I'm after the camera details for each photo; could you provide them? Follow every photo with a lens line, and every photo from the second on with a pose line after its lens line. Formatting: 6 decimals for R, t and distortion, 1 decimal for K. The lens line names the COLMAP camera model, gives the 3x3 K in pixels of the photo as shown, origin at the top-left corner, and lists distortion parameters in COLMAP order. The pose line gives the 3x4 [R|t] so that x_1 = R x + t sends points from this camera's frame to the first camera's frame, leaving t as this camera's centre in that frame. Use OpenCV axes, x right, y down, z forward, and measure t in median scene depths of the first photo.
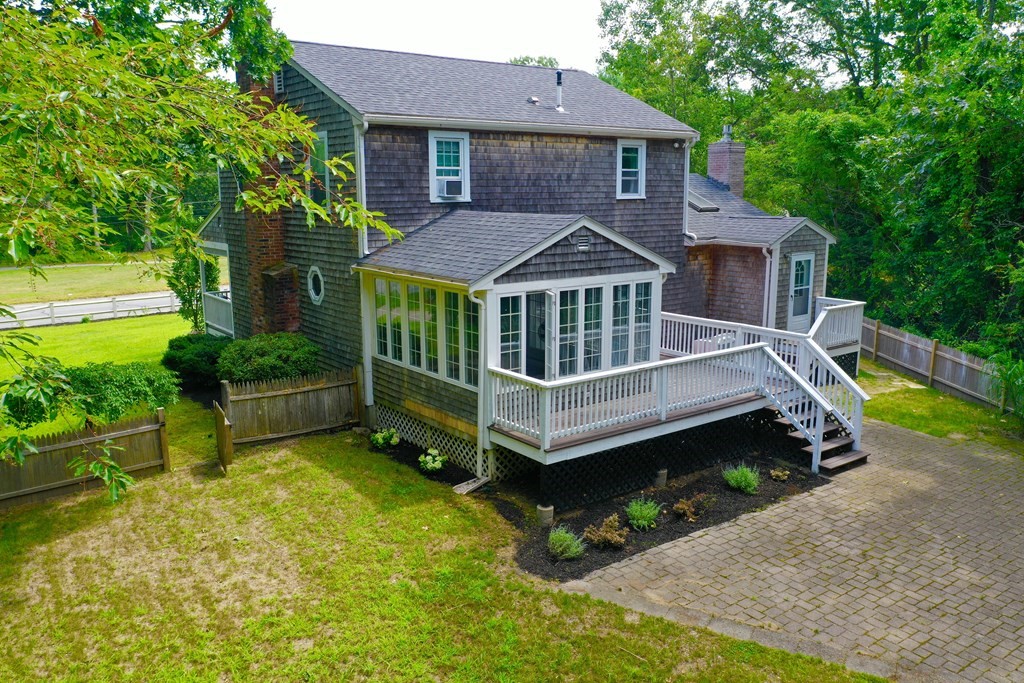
lens RADIAL K [[803.7, 0, 513.3], [0, 803.7, 340.2], [0, 0, 1]] dist [0.005923, -0.008484]
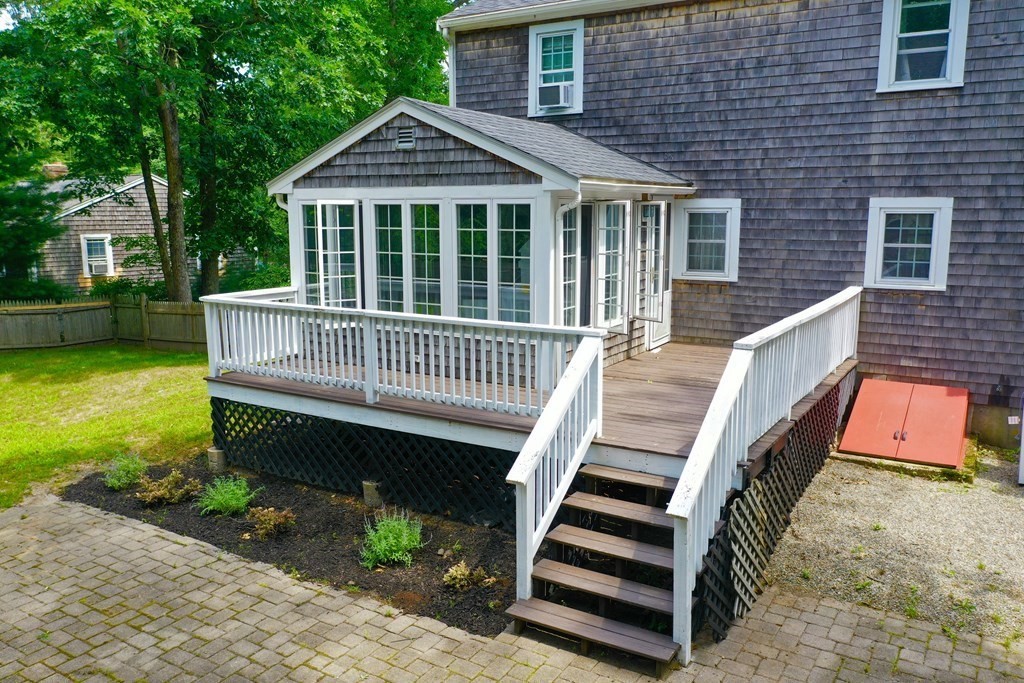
lens RADIAL K [[803.7, 0, 512.4], [0, 803.7, 342.2], [0, 0, 1]] dist [0.005923, -0.008484]
pose [[0.372182, 0.155449, -0.915050, 0.744379], [-0.173148, 0.980197, 0.096091, -0.027273], [0.911866, 0.122676, 0.391728, 0.779348]]
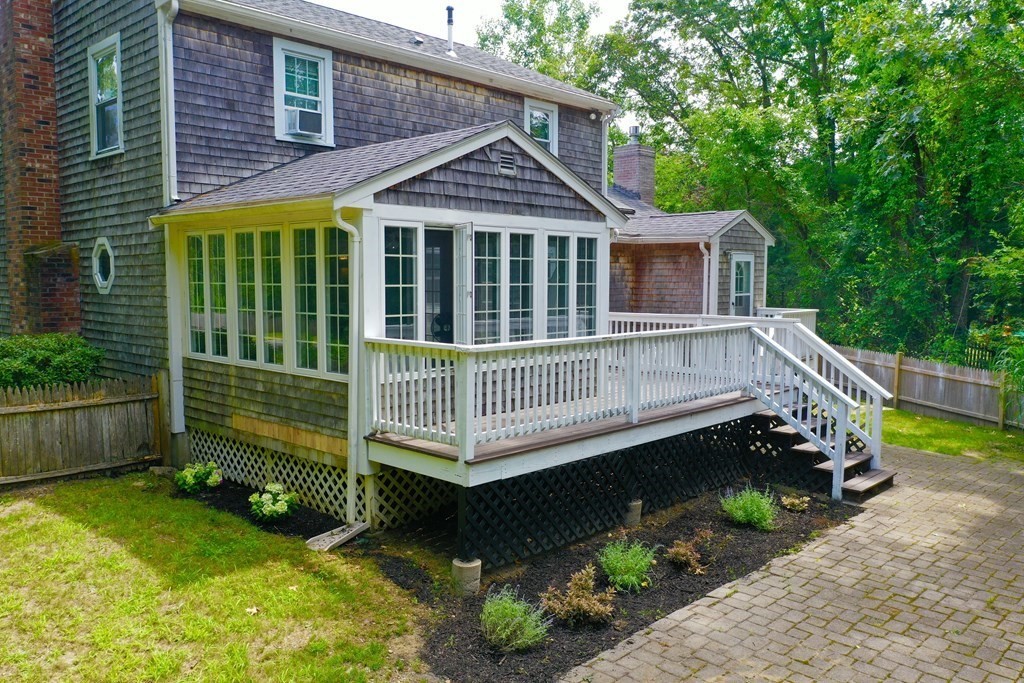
lens RADIAL K [[803.7, 0, 511.7], [0, 803.7, 341.7], [0, 0, 1]] dist [0.005923, -0.008484]
pose [[0.986263, -0.008350, 0.164971, -0.019635], [0.025606, 0.994377, -0.102753, 0.090433], [-0.163185, 0.105566, 0.980931, 0.334050]]
